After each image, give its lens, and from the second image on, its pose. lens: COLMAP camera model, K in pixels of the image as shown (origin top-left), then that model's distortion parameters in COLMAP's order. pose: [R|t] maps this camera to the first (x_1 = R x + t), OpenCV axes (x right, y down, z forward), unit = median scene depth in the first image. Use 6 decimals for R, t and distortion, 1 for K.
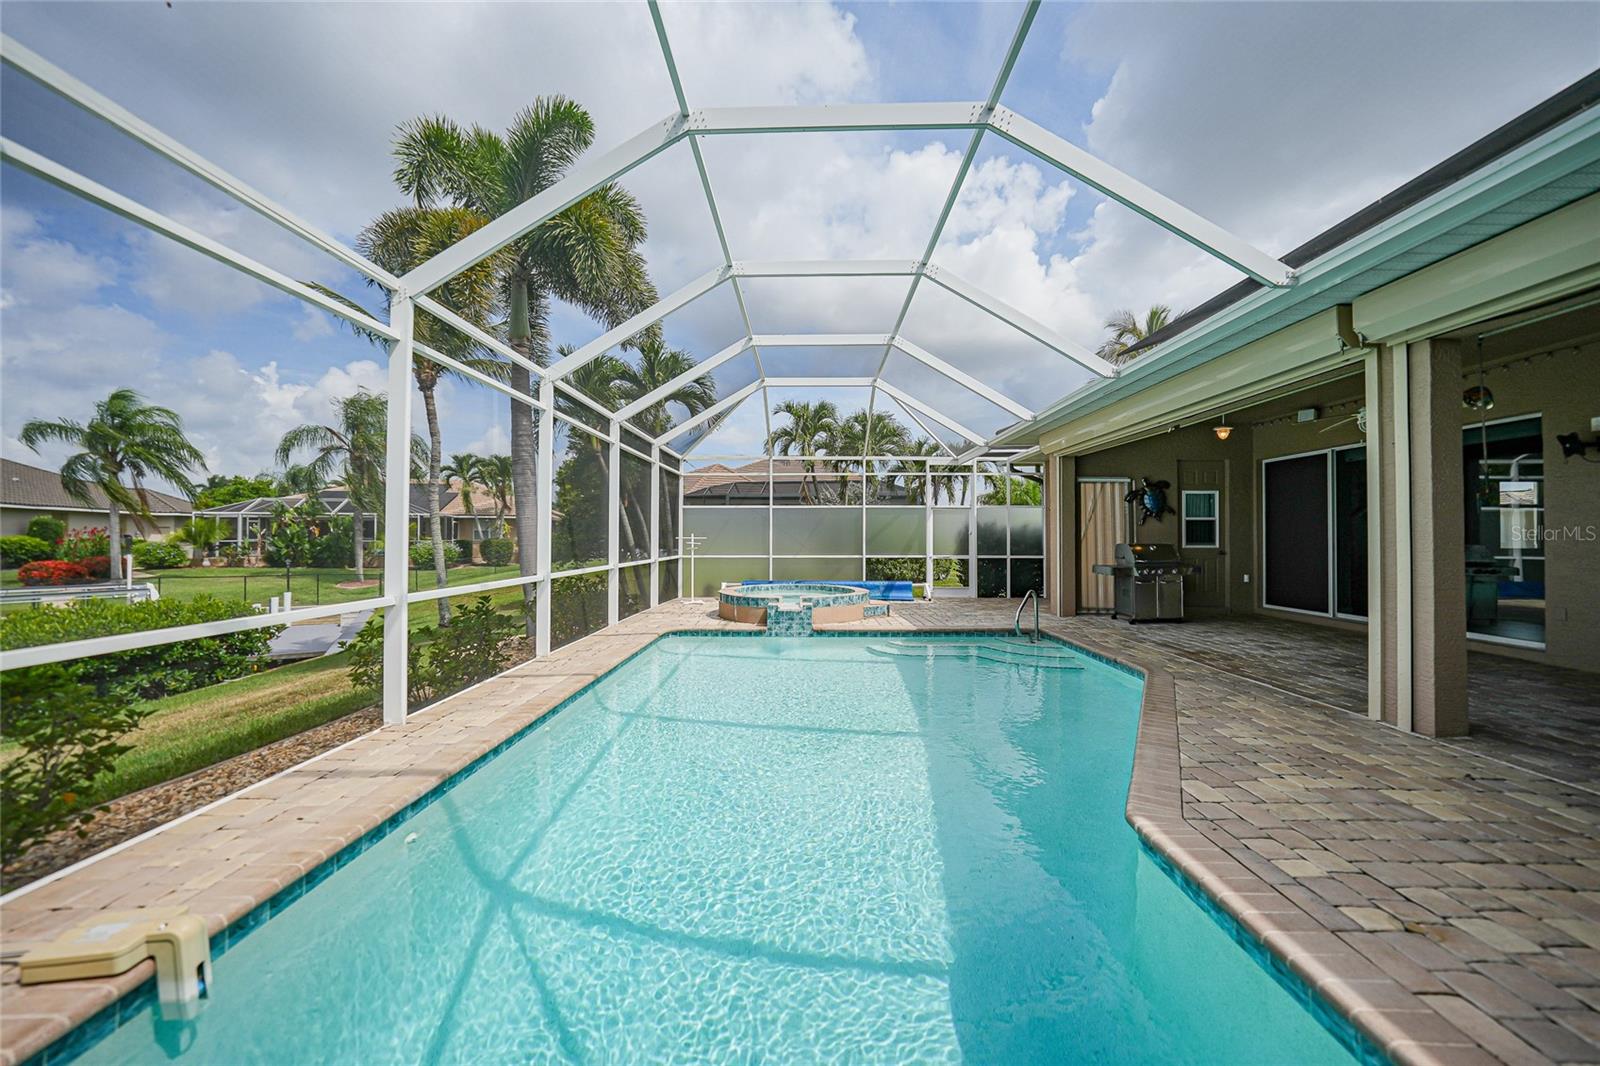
lens RADIAL K [[562.4, 0, 801.0], [0, 562.4, 528.5], [0, 0, 1]] dist [-0.025938, 0.007080]
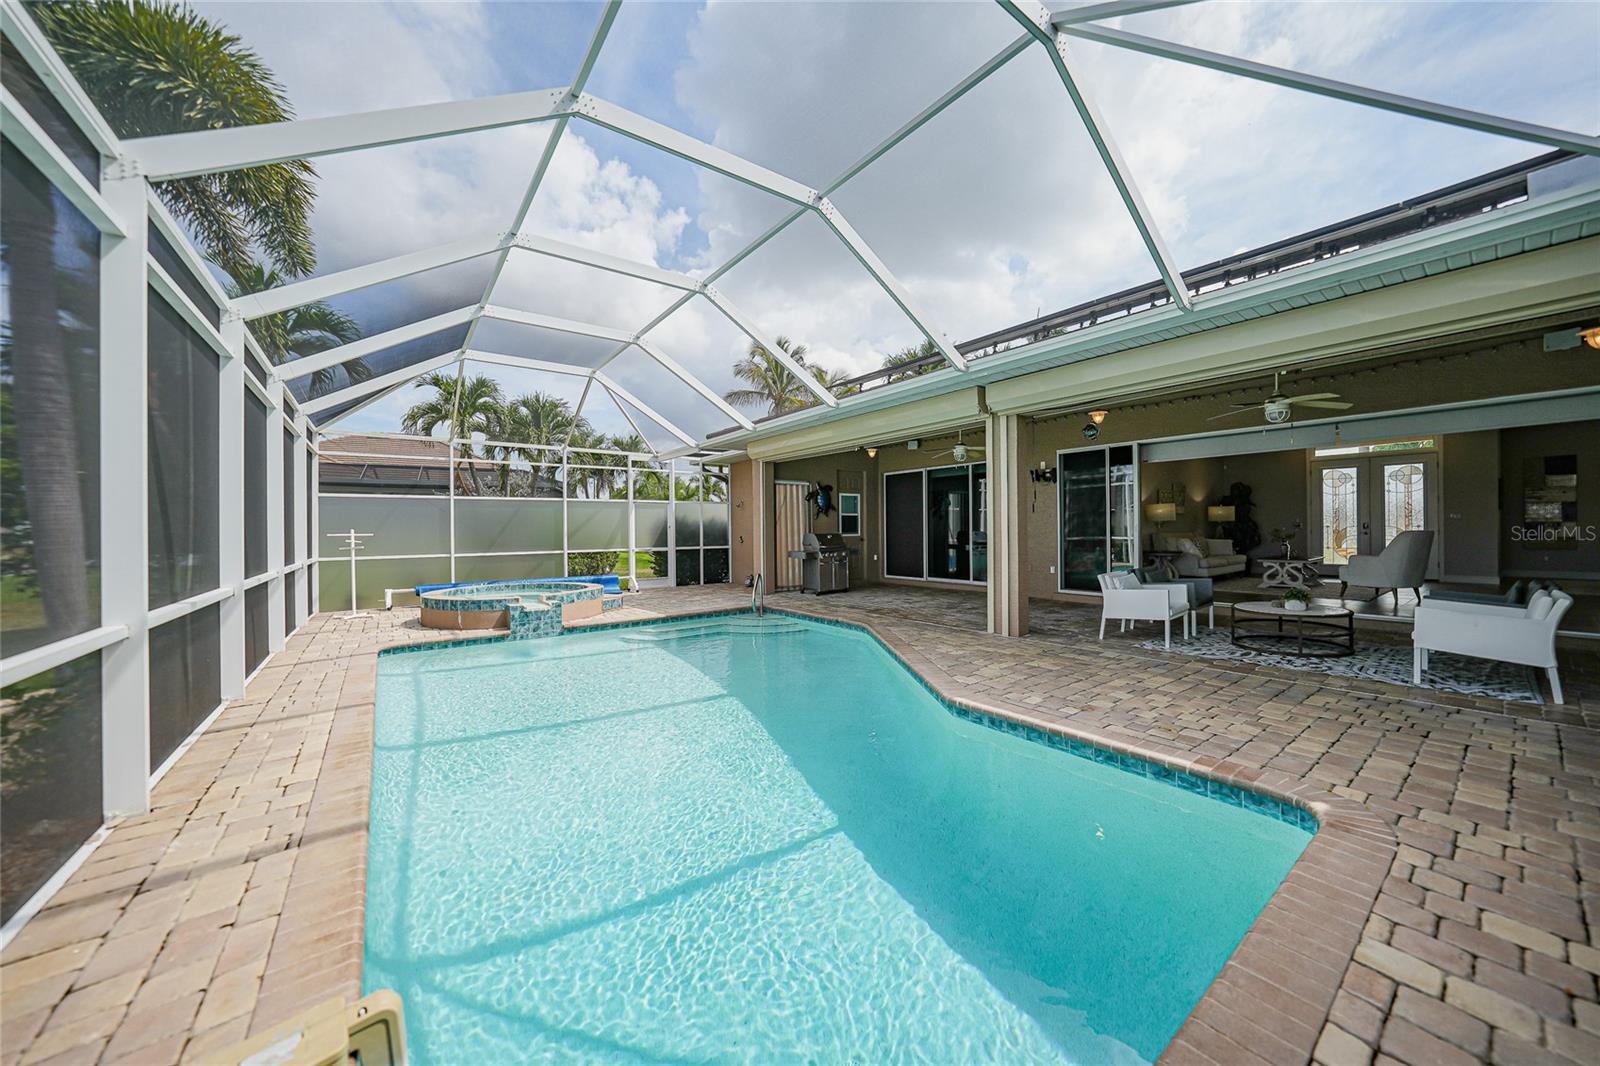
lens RADIAL K [[564.7, 0, 803.0], [0, 564.7, 528.5], [0, 0, 1]] dist [-0.012679, 0.000135]
pose [[0.789882, -0.008830, 0.613196, -0.209448], [0.002421, 0.999933, 0.011281, 0.000871], [-0.613255, -0.007426, 0.789850, -0.008558]]
